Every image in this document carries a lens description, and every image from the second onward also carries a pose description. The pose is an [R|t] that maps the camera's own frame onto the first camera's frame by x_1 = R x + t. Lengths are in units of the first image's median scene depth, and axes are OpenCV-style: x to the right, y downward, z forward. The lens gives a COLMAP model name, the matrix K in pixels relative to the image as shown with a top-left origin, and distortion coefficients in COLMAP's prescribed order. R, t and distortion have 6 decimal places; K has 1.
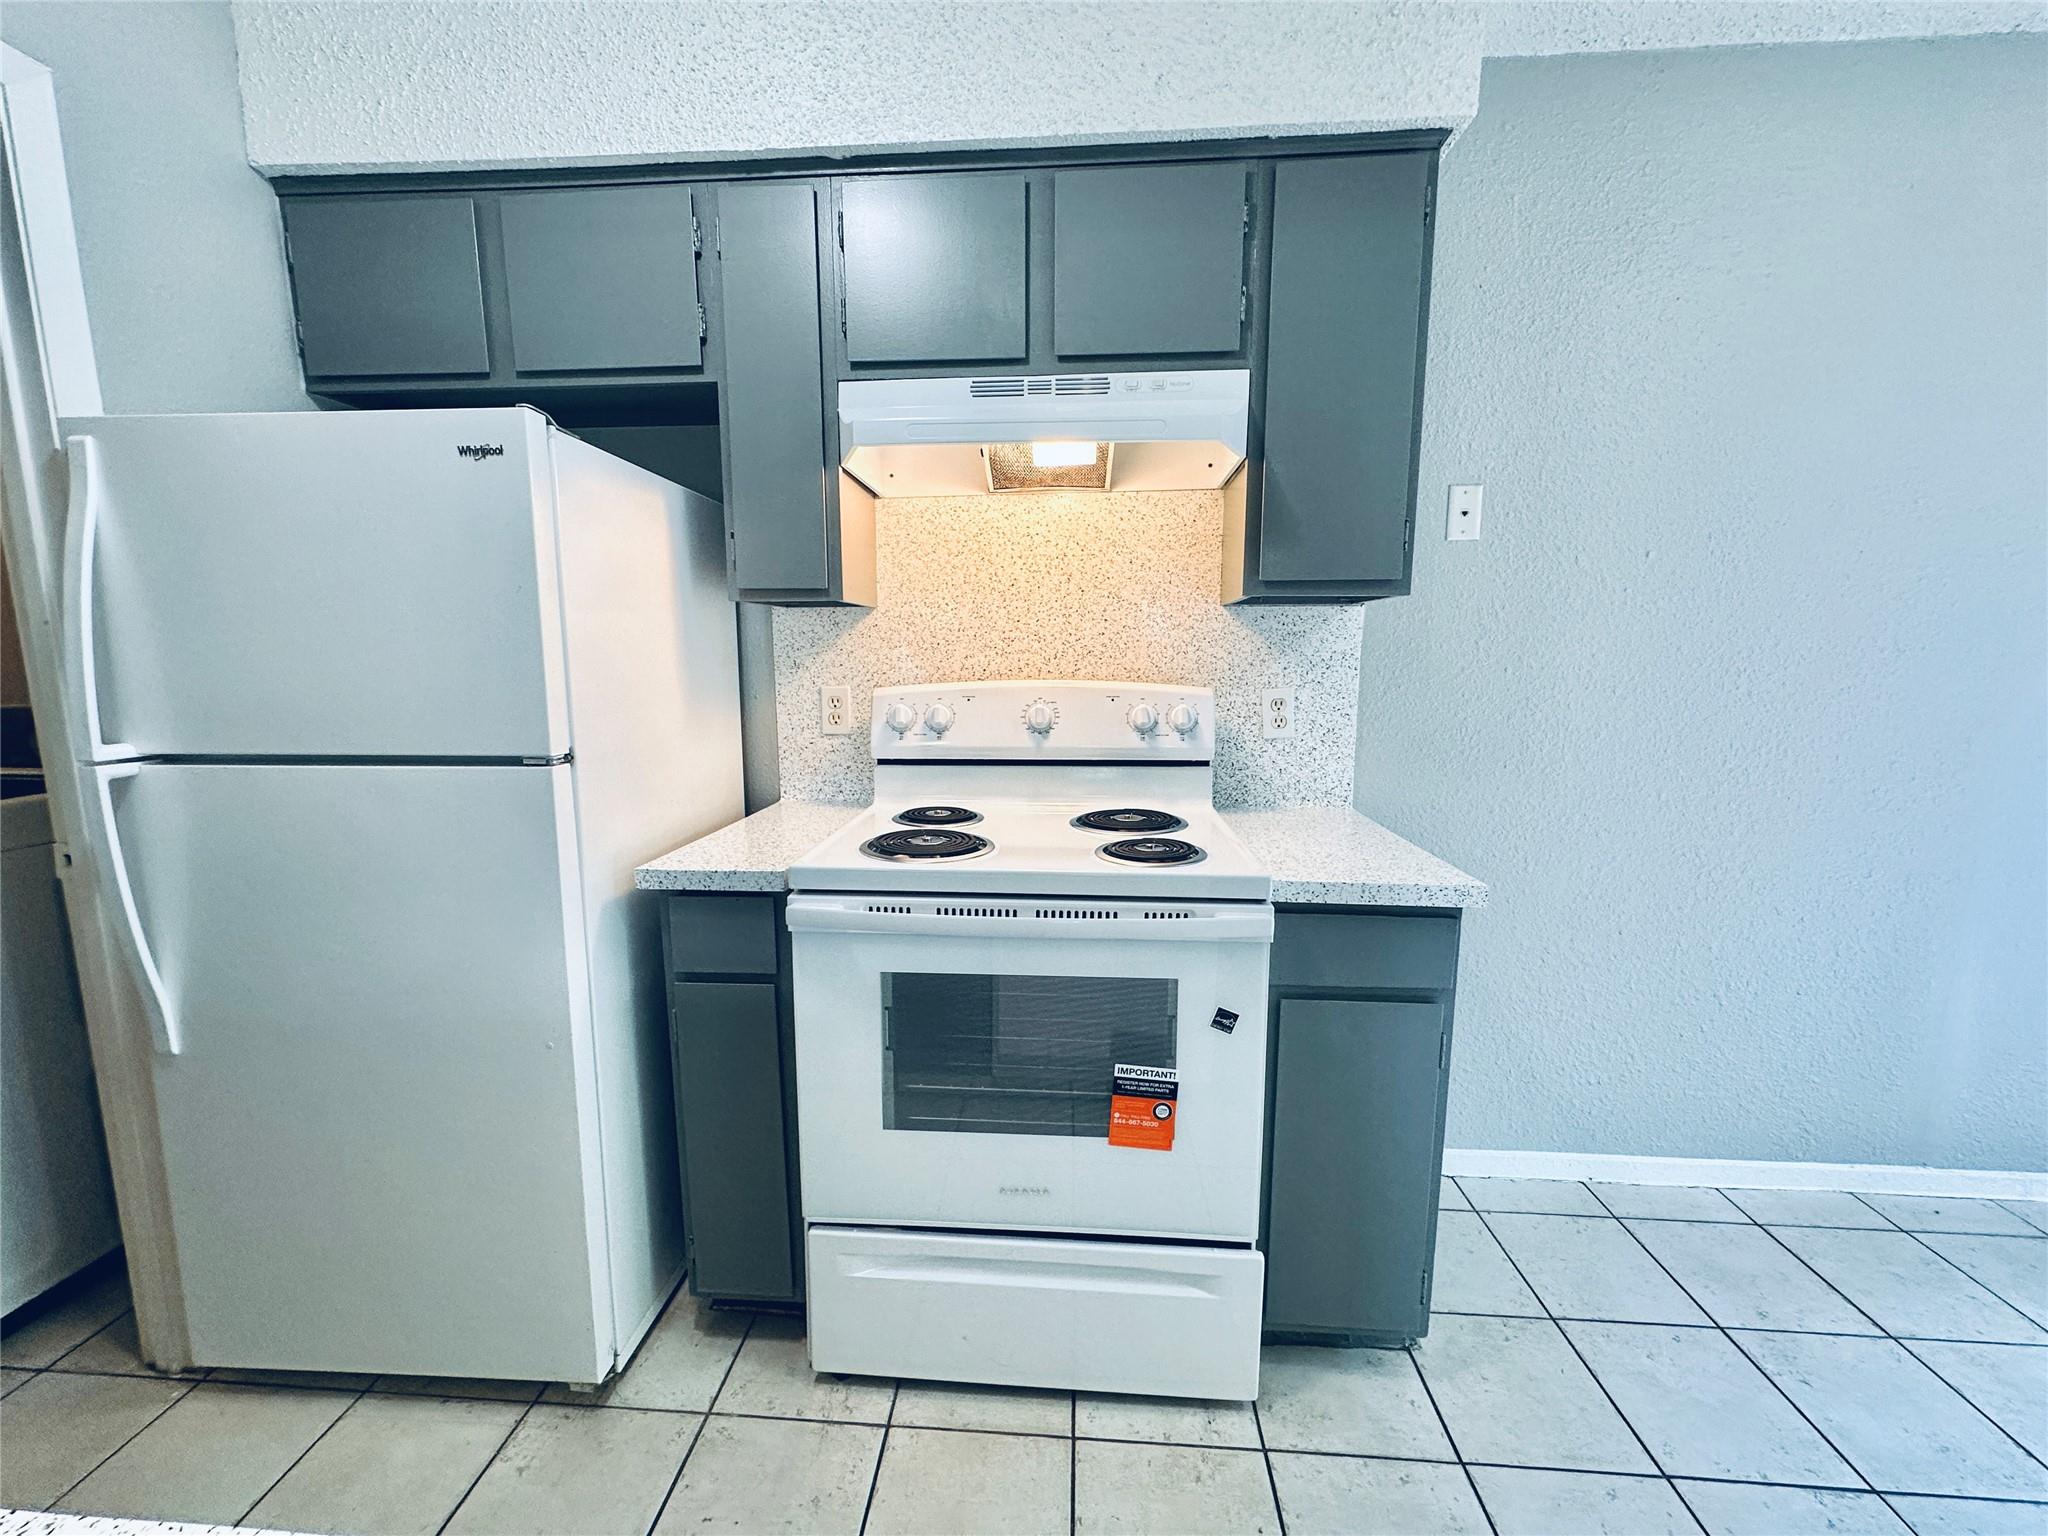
lens RADIAL K [[812.6, 0, 1021.6], [0, 812.6, 771.0], [0, 0, 1]] dist [-0.002726, 0.001053]
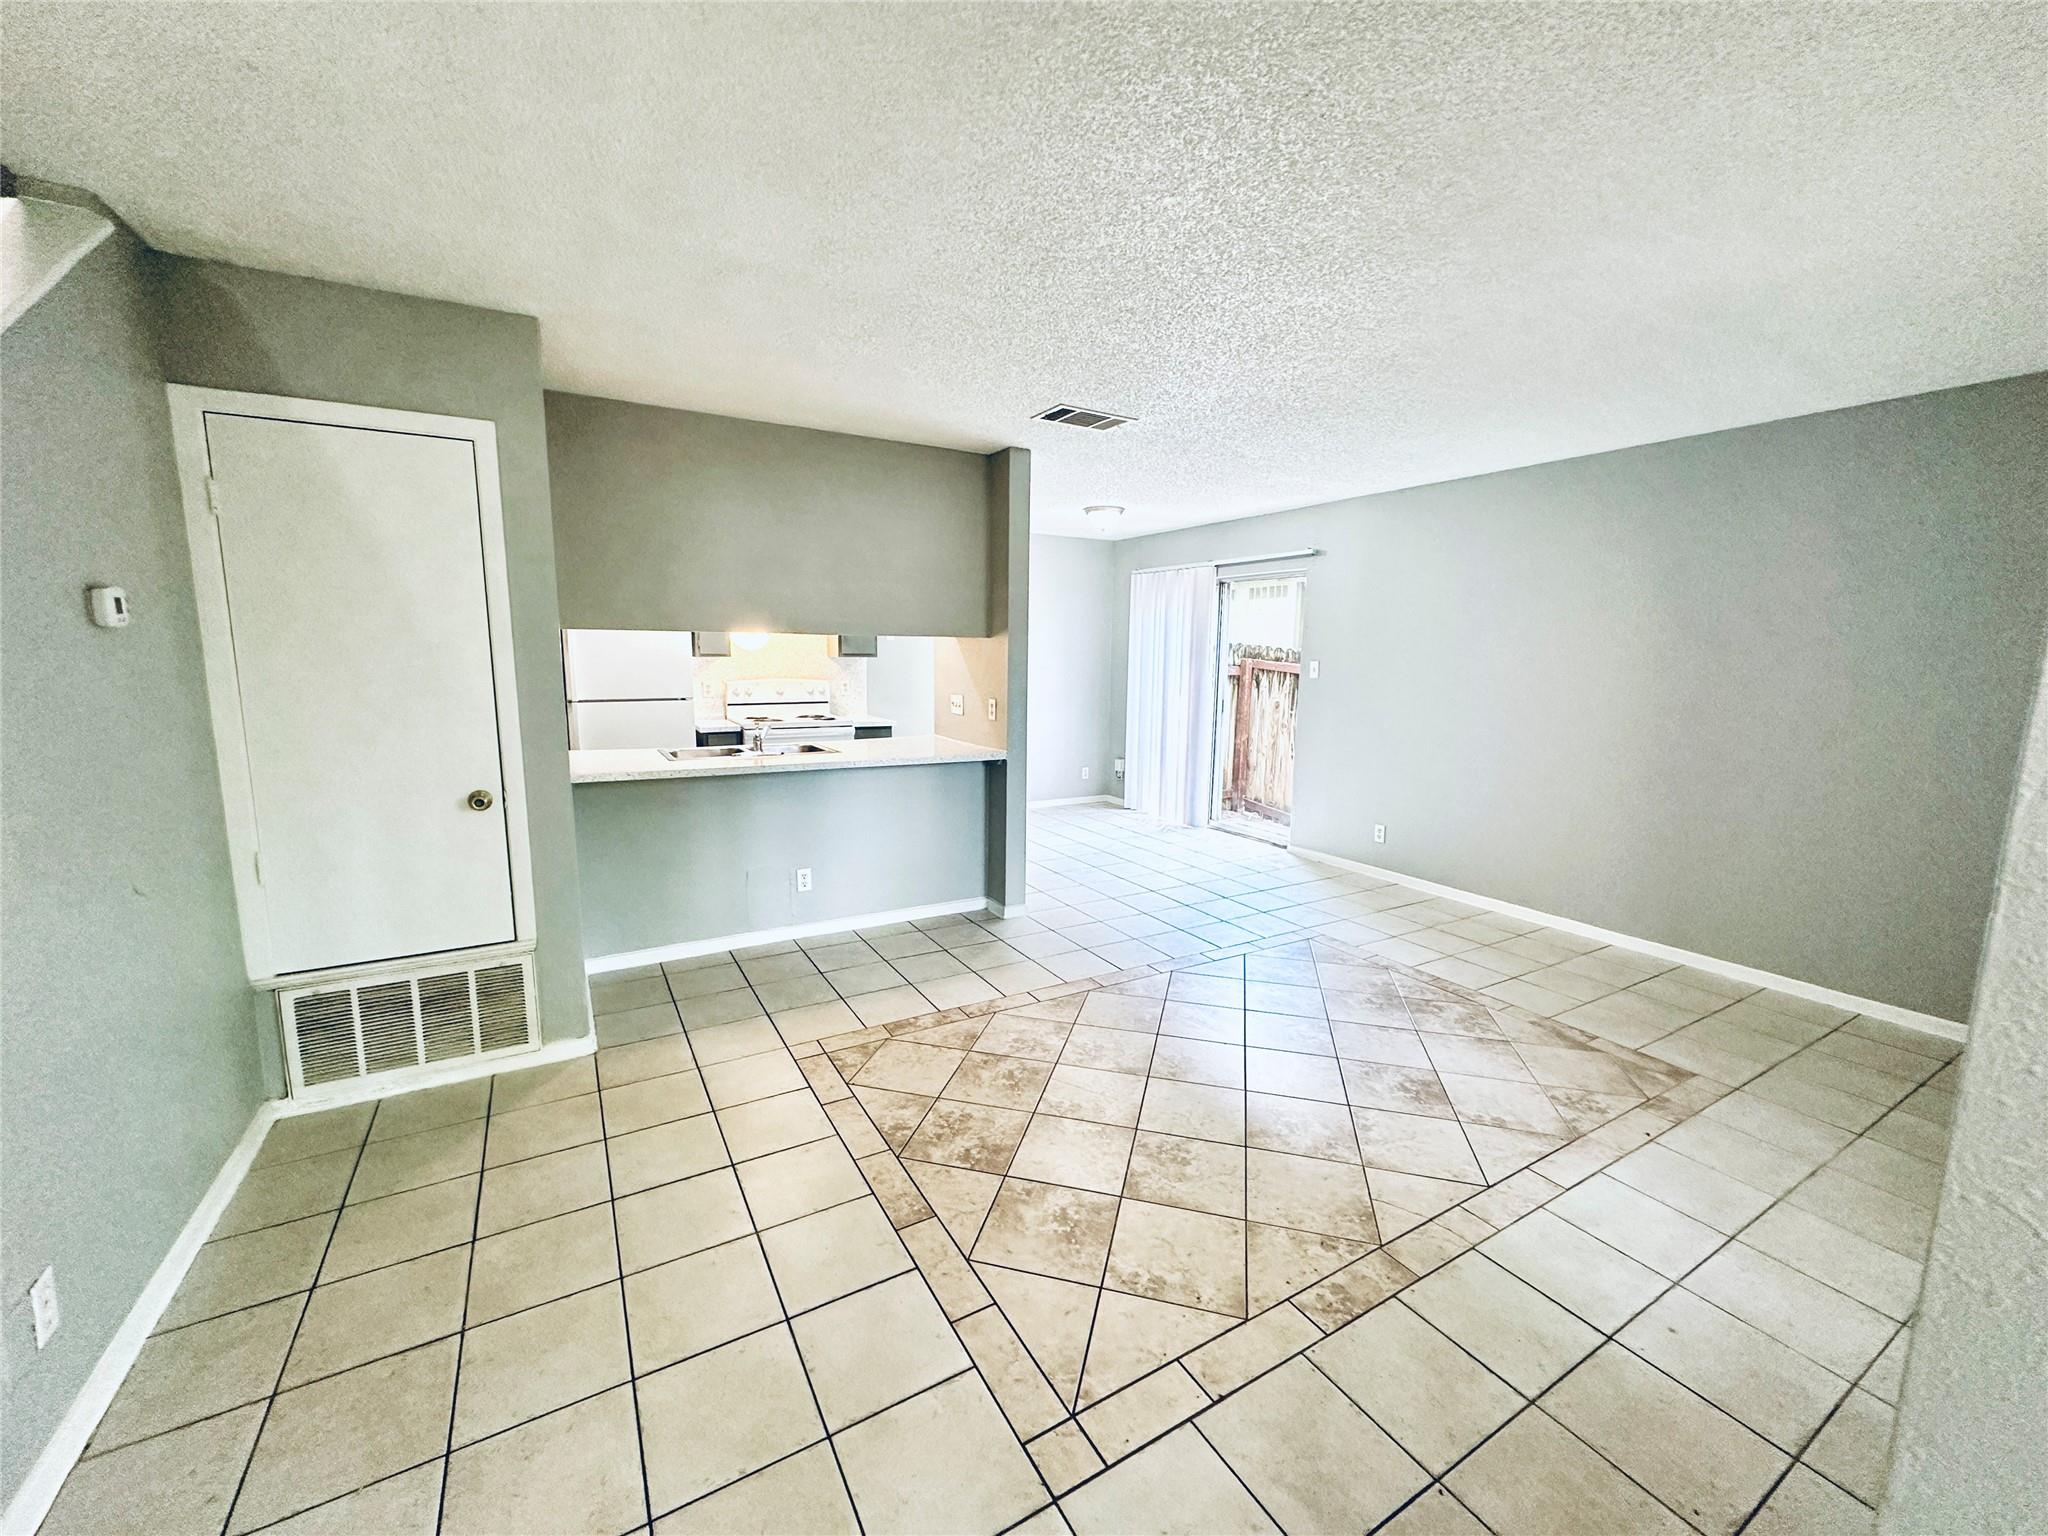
lens RADIAL K [[812.6, 0, 1018.8], [0, 812.6, 767.4], [0, 0, 1]] dist [-0.002726, 0.001053]
pose [[0.830929, -0.071081, 0.551820, -1.256483], [0.069493, 0.997298, 0.023822, 0.294570], [-0.552022, 0.018553, 0.833623, -2.857829]]
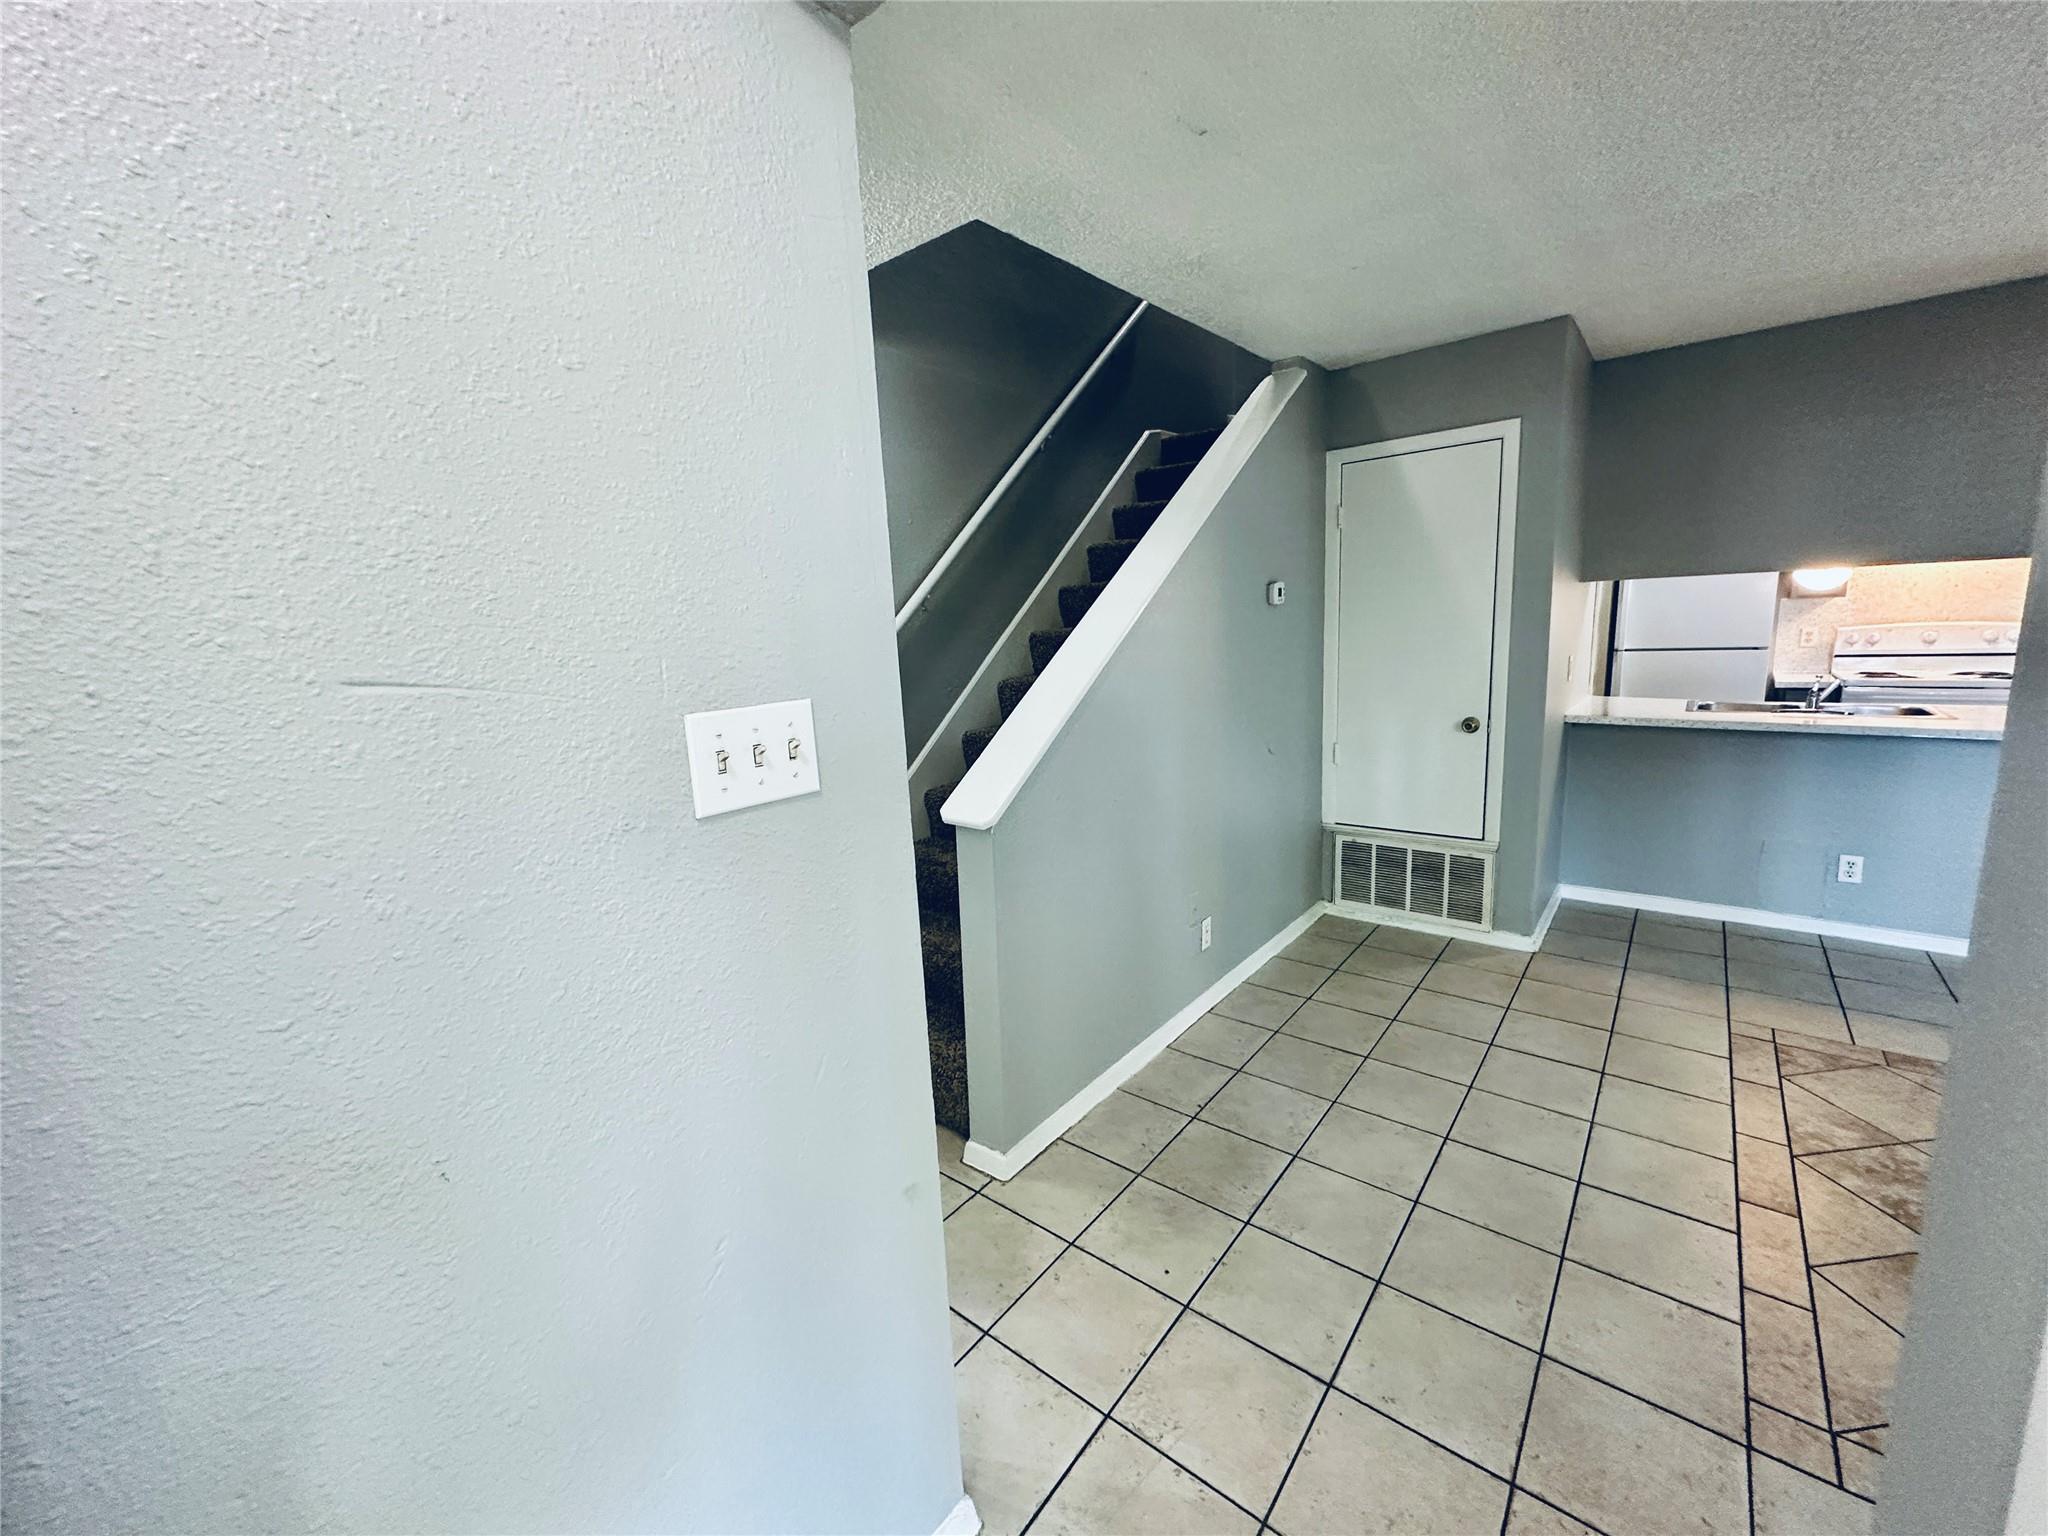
lens RADIAL K [[812.6, 0, 1023.8], [0, 812.6, 769.7], [0, 0, 1]] dist [-0.002726, 0.001053]
pose [[0.813317, 0.065700, -0.578099, -0.956298], [-0.036202, 0.997393, 0.062420, 0.355702], [0.580693, -0.029838, 0.813575, -3.310633]]
